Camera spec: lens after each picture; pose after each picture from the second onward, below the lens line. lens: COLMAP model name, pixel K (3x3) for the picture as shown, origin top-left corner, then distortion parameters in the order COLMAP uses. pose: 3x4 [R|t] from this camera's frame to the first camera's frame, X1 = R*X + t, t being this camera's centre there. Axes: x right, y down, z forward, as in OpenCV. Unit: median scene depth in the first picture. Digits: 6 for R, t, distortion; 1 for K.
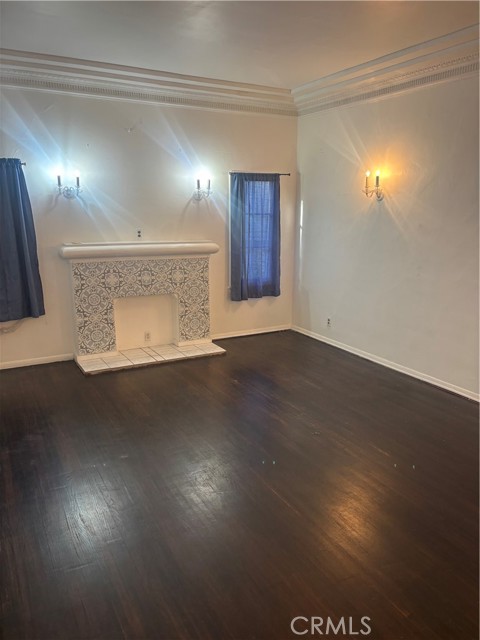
lens RADIAL K [[488.7, 0, 240.0], [0, 488.7, 320.0], [0, 0, 1]] dist [0.076608, -0.080277]
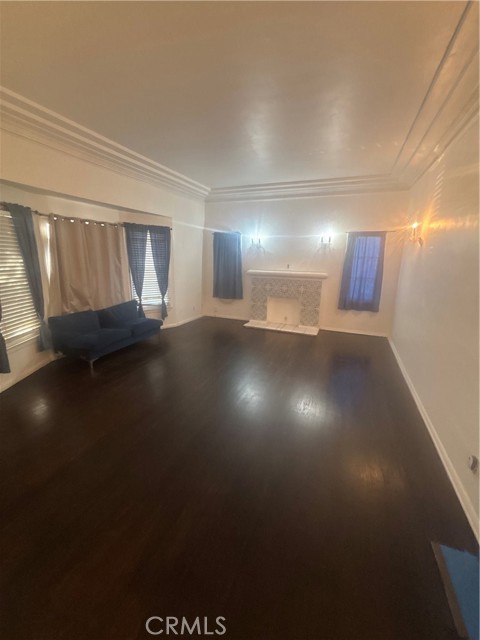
lens RADIAL K [[260.7, 0, 240.9], [0, 260.7, 317.9], [0, 0, 1]] dist [-0.000631, 0.000048]
pose [[0.626498, 0.192755, -0.755213, 0.482309], [-0.189346, 0.977551, 0.092428, -0.031409], [0.756075, 0.085091, 0.648930, 0.190314]]
